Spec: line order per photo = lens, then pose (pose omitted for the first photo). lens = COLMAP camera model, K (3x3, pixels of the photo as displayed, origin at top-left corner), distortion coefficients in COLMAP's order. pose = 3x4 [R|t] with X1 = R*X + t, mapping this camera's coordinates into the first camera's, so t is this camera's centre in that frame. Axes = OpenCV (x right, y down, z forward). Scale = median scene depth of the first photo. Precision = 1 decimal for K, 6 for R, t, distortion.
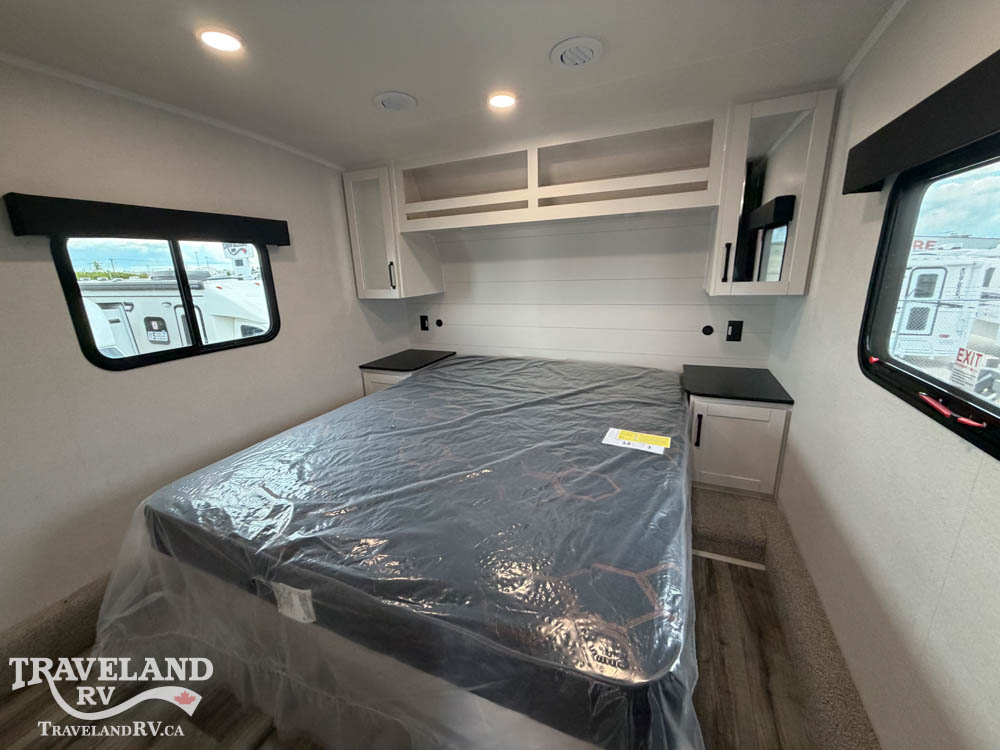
lens RADIAL K [[396.8, 0, 496.3], [0, 396.8, 375.4], [0, 0, 1]] dist [-0.000228, 0.000017]
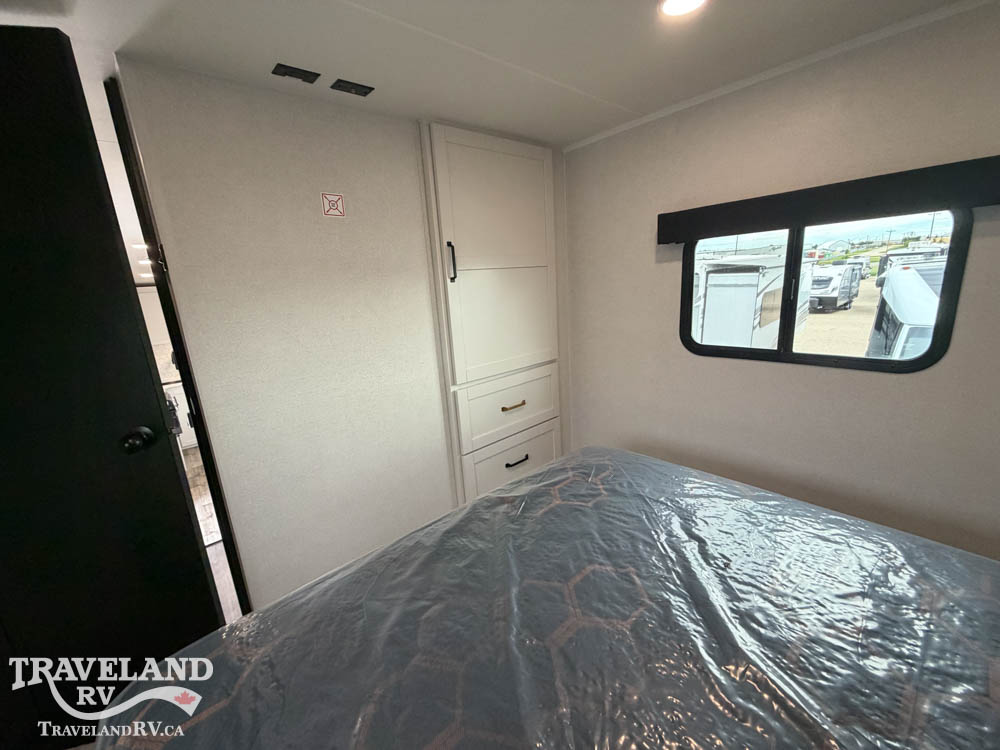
lens RADIAL K [[396.8, 0, 496.3], [0, 396.8, 375.4], [0, 0, 1]] dist [-0.000228, 0.000017]
pose [[-0.419864, 0.269120, -0.866769, 0.275271], [-0.160170, 0.918065, 0.362633, -0.258001], [0.893342, 0.291087, -0.342357, 0.821082]]
